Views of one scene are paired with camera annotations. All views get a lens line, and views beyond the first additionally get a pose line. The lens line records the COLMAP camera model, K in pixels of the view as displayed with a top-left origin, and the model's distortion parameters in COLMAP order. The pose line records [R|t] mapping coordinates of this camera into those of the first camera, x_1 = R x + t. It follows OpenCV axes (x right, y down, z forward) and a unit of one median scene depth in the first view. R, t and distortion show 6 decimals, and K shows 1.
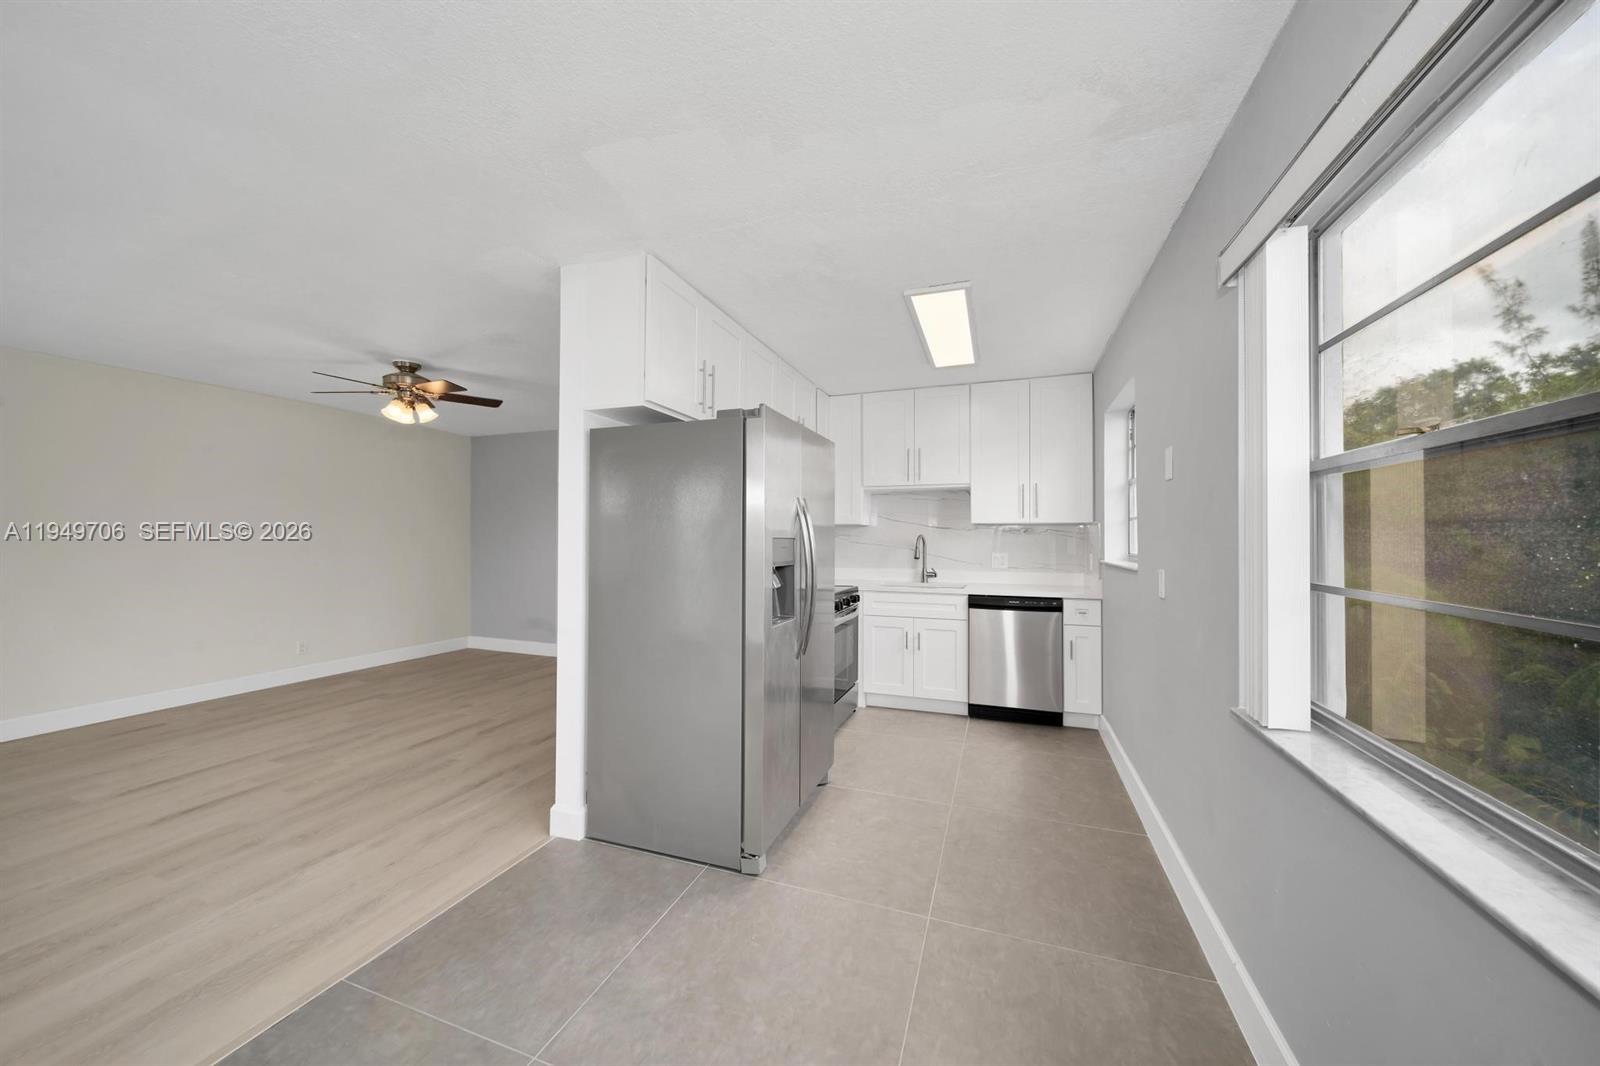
lens RADIAL K [[560.1, 0, 800.0], [0, 560.1, 533.0], [0, 0, 1]] dist [-0.006409, -0.000073]
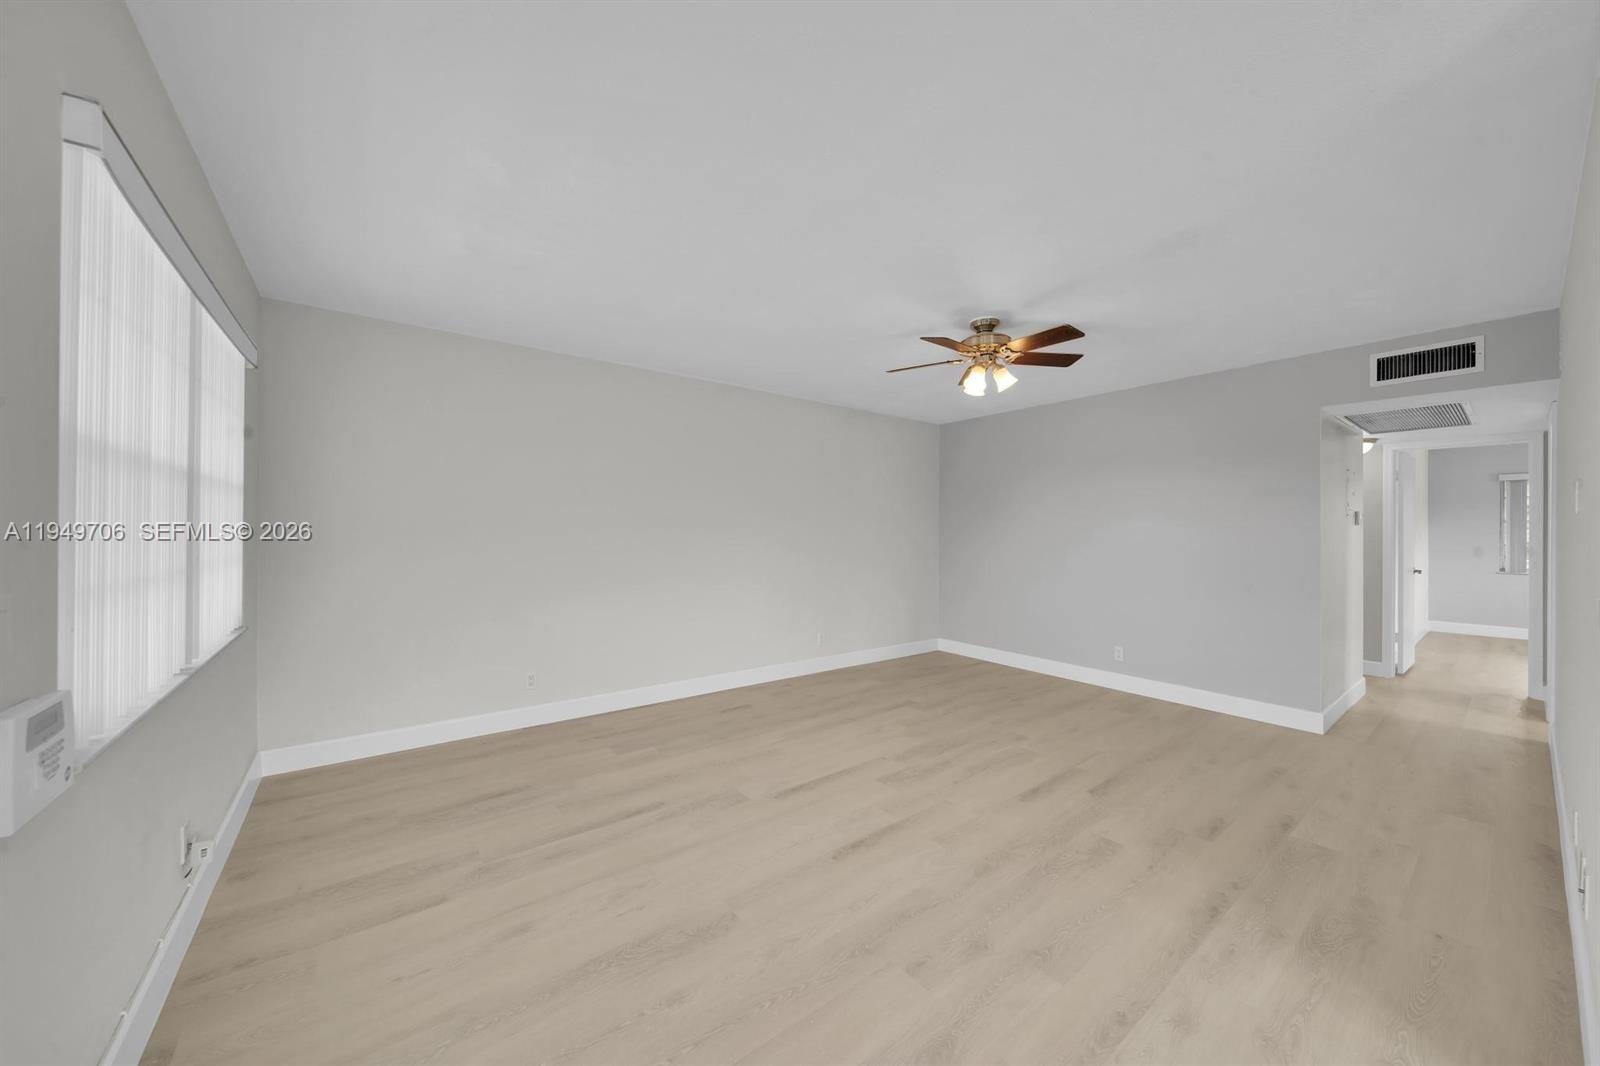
lens RADIAL K [[560.1, 0, 800.0], [0, 560.1, 533.0], [0, 0, 1]] dist [-0.006409, -0.000073]
pose [[0.836596, 0.004797, -0.547799, -0.479472], [-0.001210, 0.999975, 0.006909, 0.004727], [0.547819, -0.005117, 0.836582, 0.154830]]
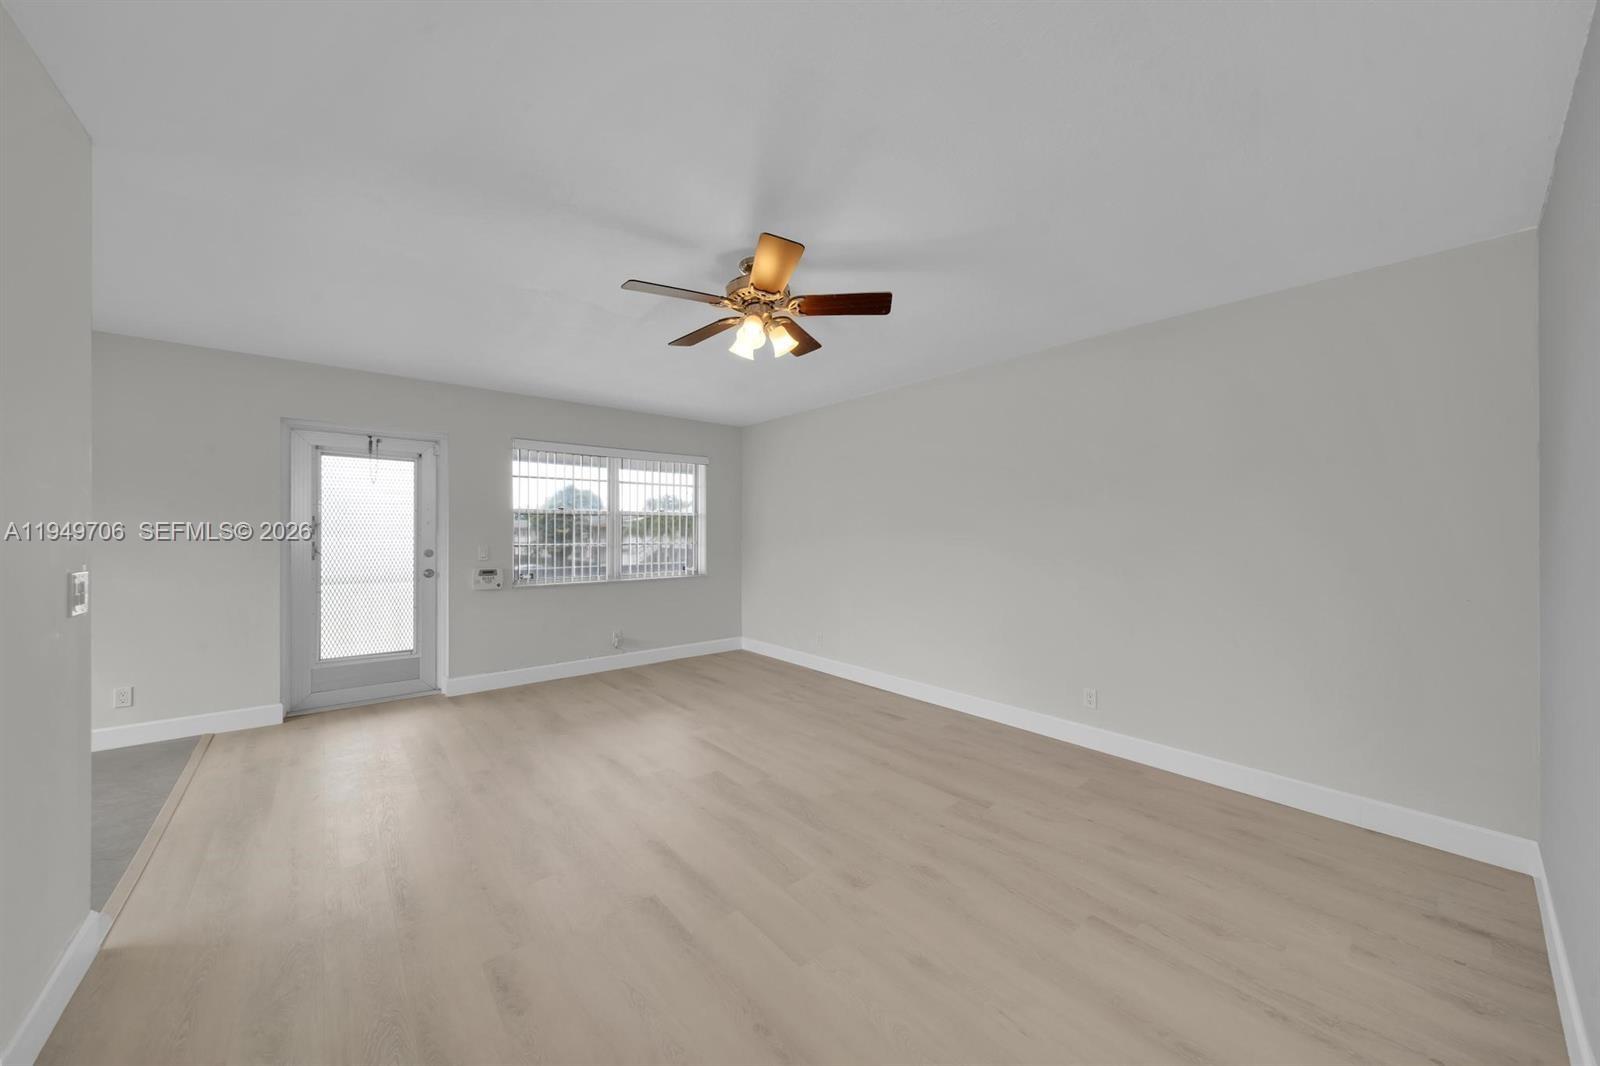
lens RADIAL K [[560.1, 0, 800.0], [0, 560.1, 533.0], [0, 0, 1]] dist [-0.006409, -0.000073]
pose [[-0.508304, -0.002686, -0.861173, -0.182518], [0.004781, 0.999971, -0.005941, 0.013346], [0.861164, -0.007137, -0.508277, 1.358186]]
